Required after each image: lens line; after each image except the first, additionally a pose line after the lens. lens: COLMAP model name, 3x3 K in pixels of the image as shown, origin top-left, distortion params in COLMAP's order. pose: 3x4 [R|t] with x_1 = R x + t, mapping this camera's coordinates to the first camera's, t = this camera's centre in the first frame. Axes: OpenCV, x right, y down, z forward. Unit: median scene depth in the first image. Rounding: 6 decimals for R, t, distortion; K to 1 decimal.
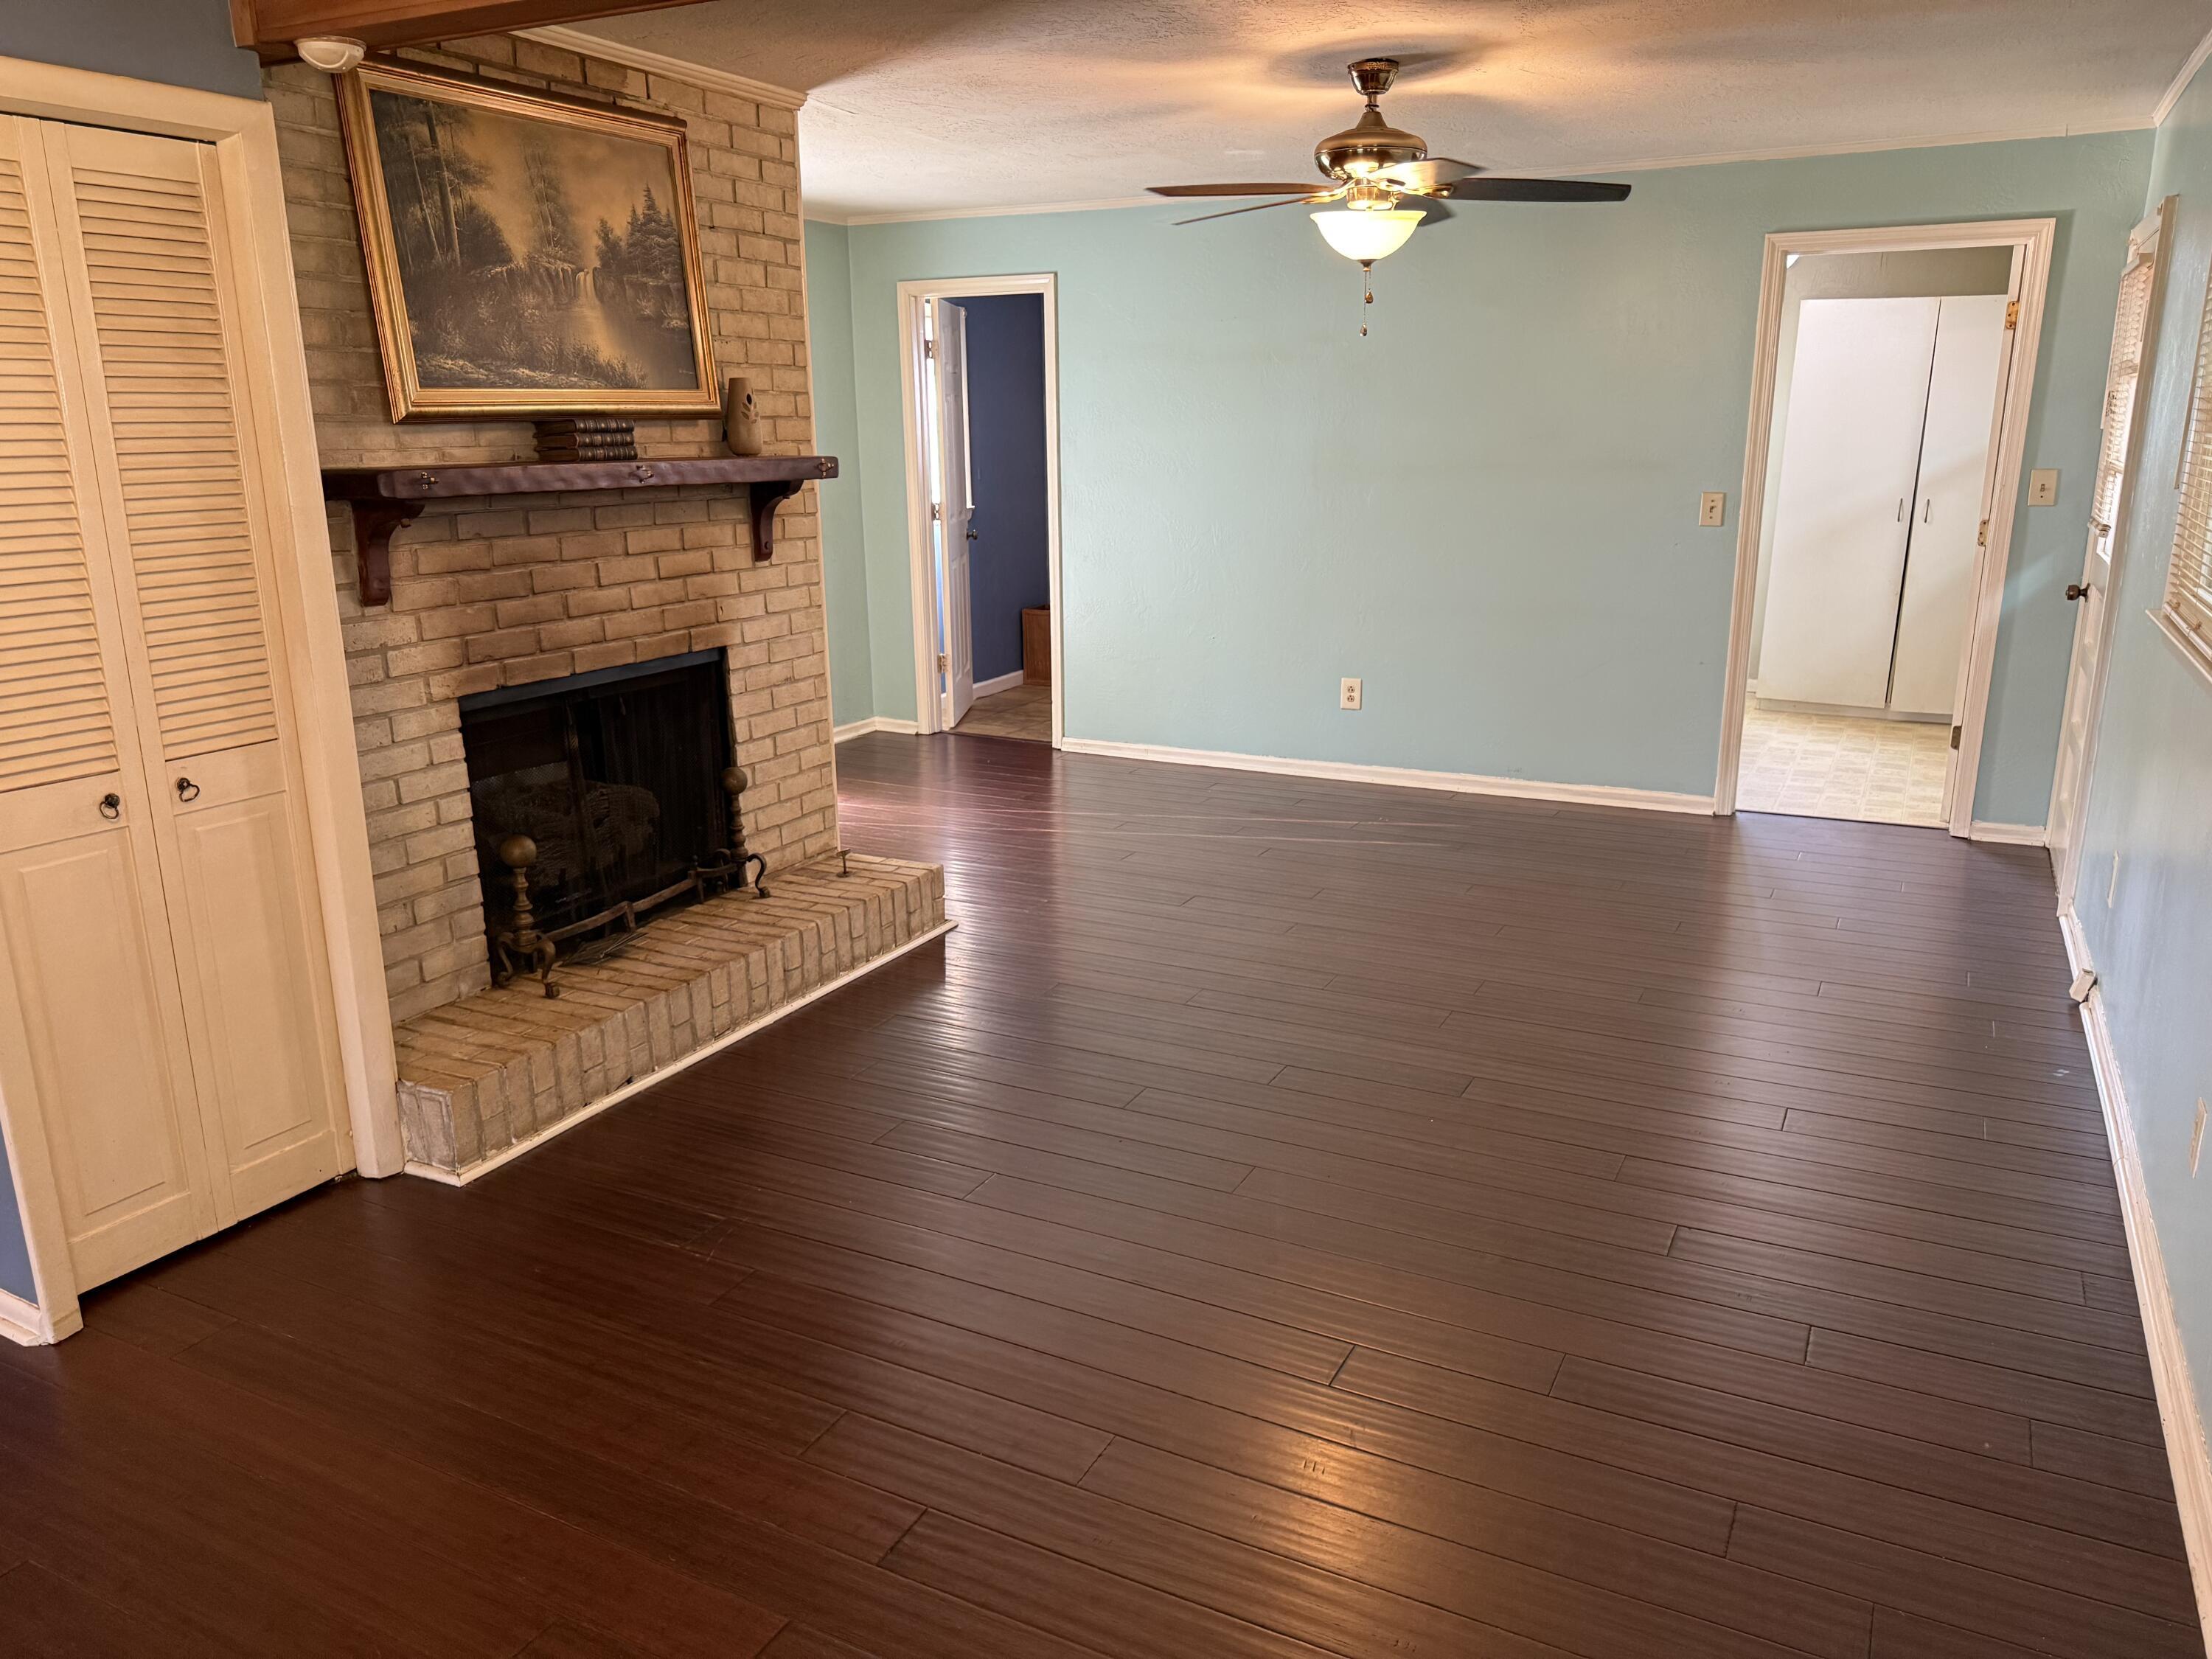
lens RADIAL K [[1564.0, 0, 1106.0], [0, 1564.0, 838.6], [0, 0, 1]] dist [0.004469, -0.007618]
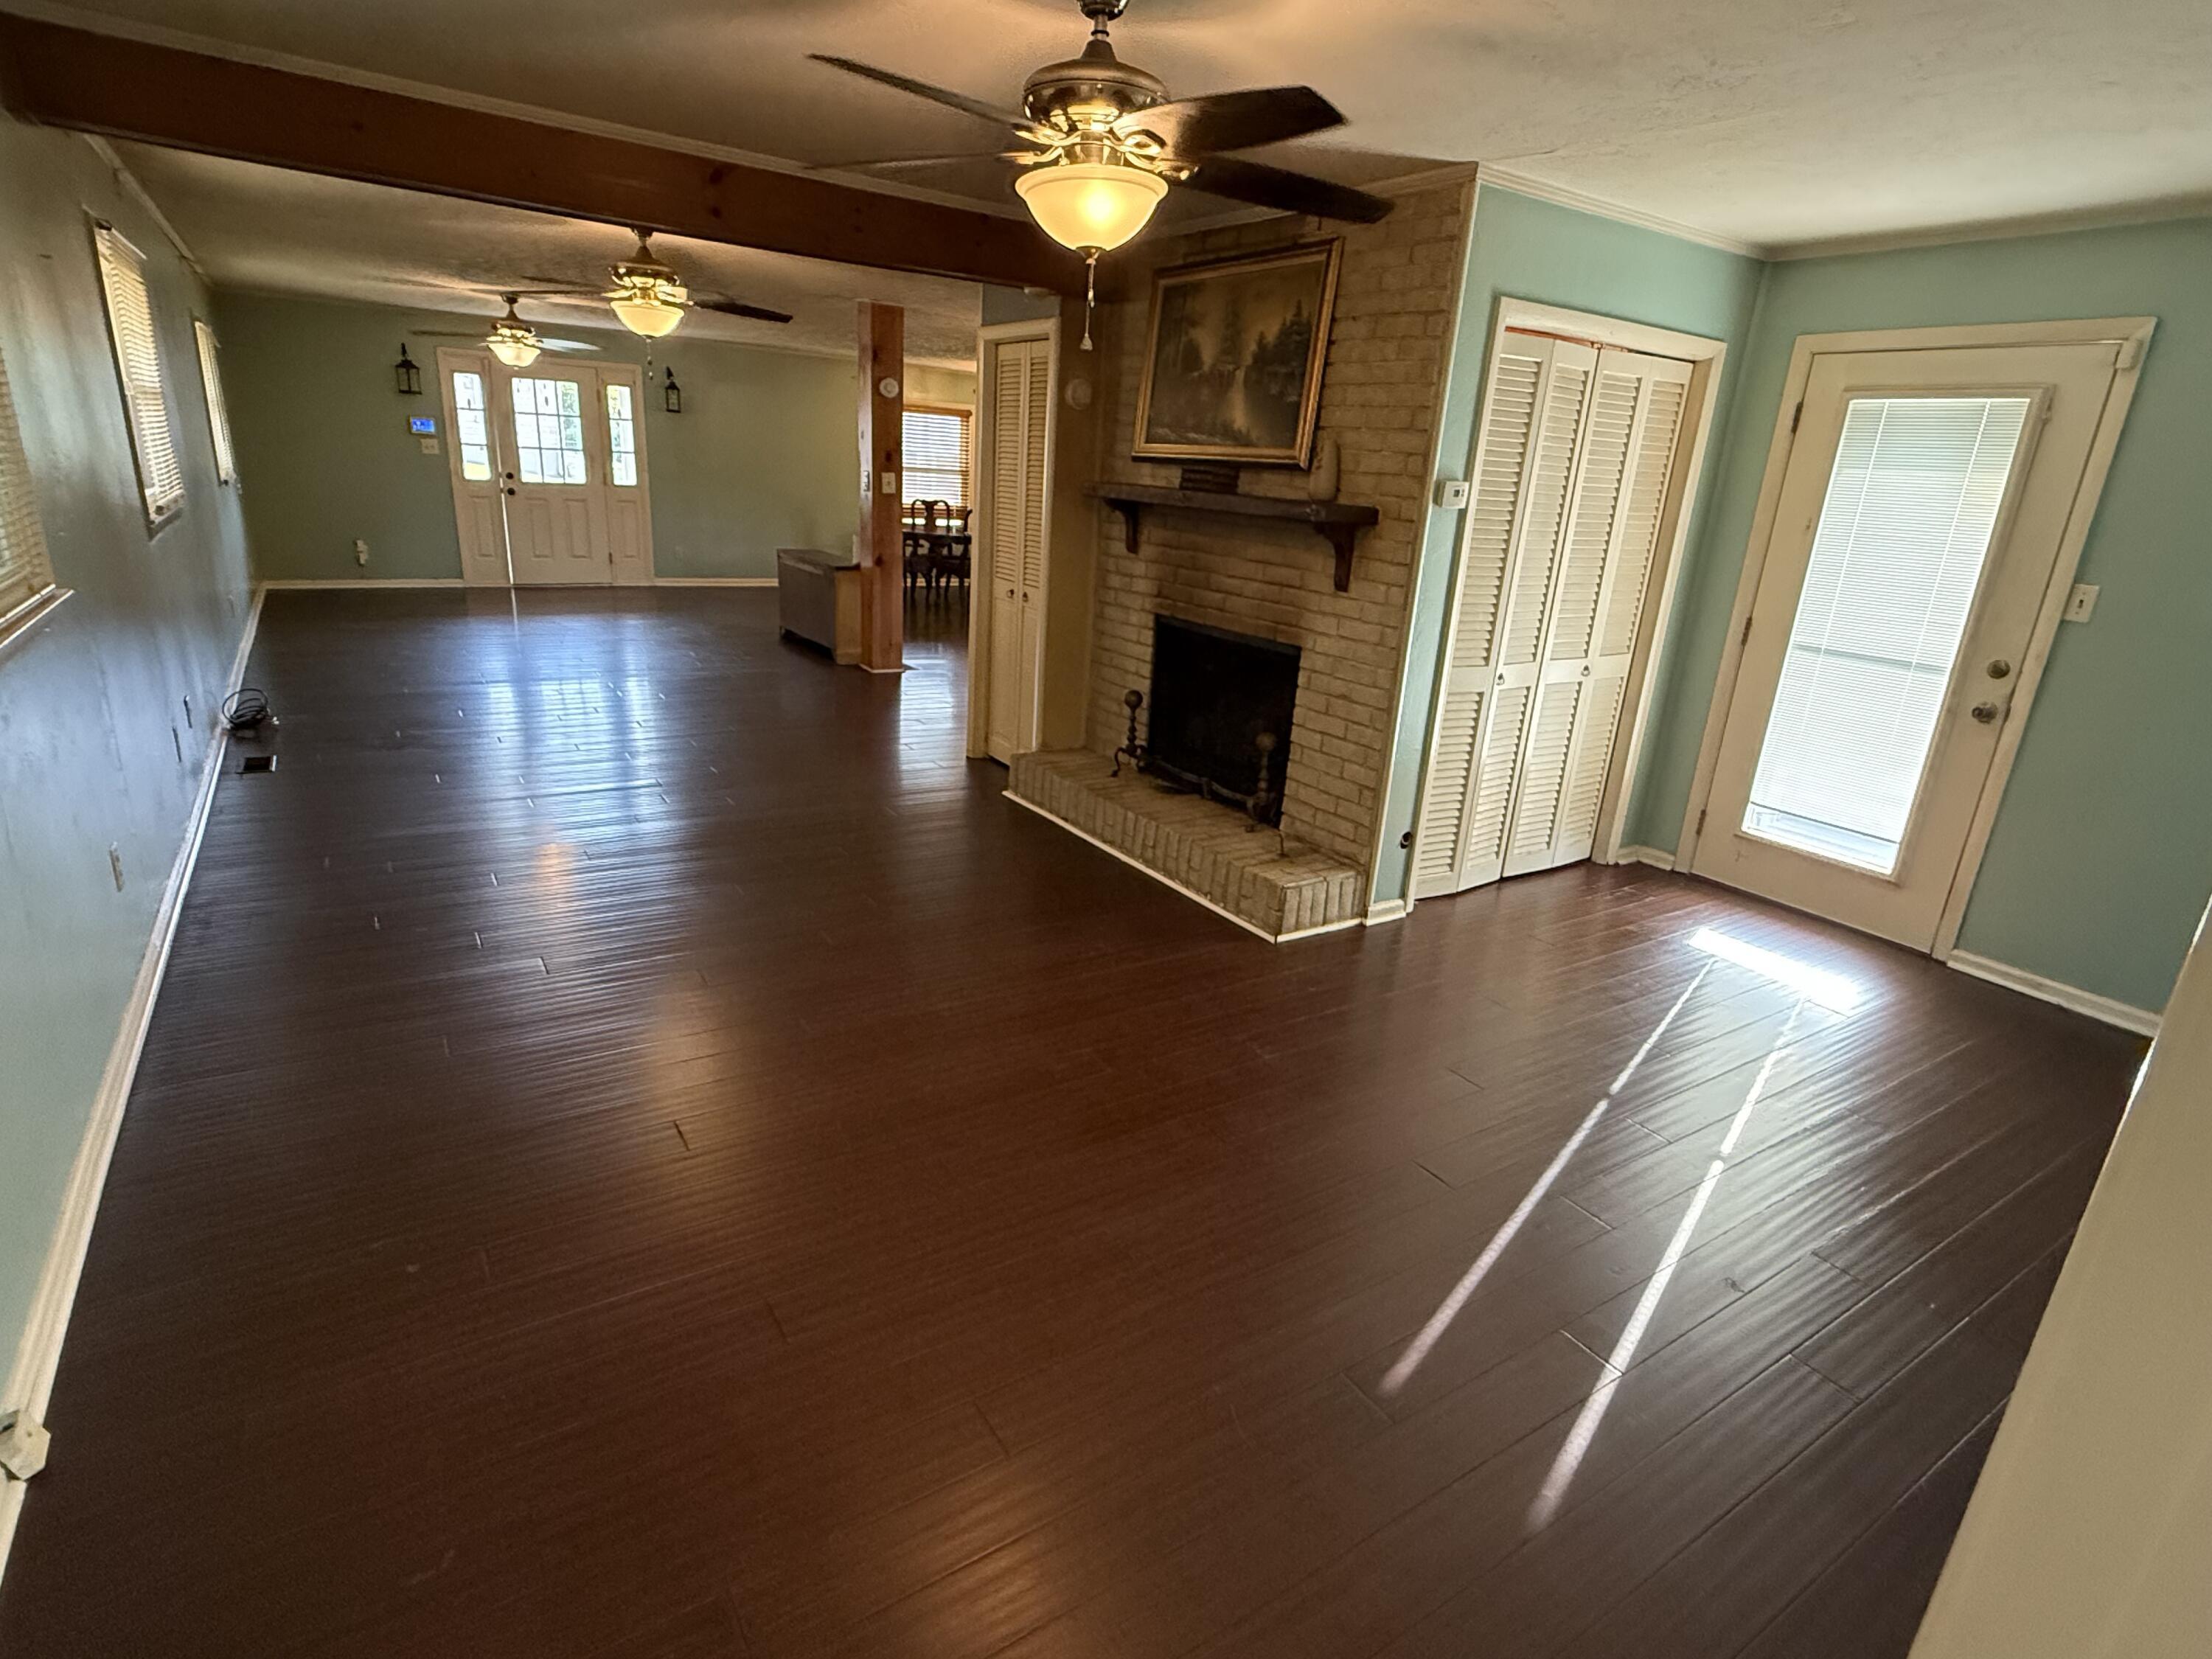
lens RADIAL K [[1133.9, 0, 1099.8], [0, 1133.9, 824.0], [0, 0, 1]] dist [-0.005109, -0.000415]
pose [[-0.487436, 0.246839, -0.837542, 0.746613], [-0.280209, 0.864254, 0.417789, -0.385405], [0.826976, 0.438332, -0.352102, 1.411724]]
